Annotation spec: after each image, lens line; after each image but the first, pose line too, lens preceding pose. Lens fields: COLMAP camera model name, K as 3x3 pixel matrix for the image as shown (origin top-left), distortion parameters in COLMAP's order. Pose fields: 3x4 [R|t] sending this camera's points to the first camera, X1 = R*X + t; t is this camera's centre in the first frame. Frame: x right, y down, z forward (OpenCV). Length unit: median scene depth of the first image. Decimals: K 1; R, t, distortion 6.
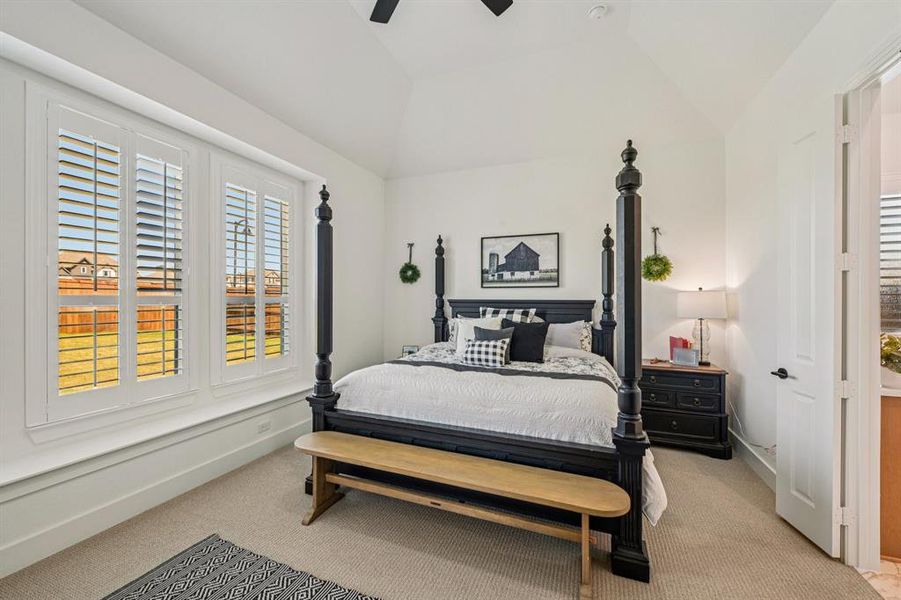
lens RADIAL K [[358.6, 0, 450.5], [0, 358.6, 300.0], [0, 0, 1]] dist [-0.003033, -0.000630]
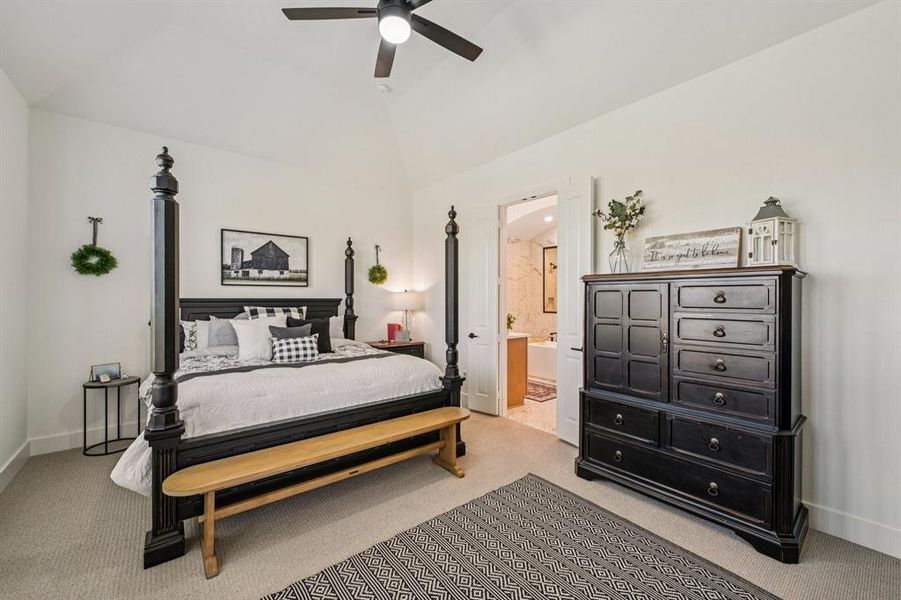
lens RADIAL K [[358.6, 0, 450.5], [0, 358.6, 300.0], [0, 0, 1]] dist [-0.003033, -0.000630]
pose [[0.494304, -0.008108, 0.869251, -0.444367], [0.001440, 0.999963, 0.008508, -0.003876], [-0.869288, -0.002954, 0.494297, 0.069417]]
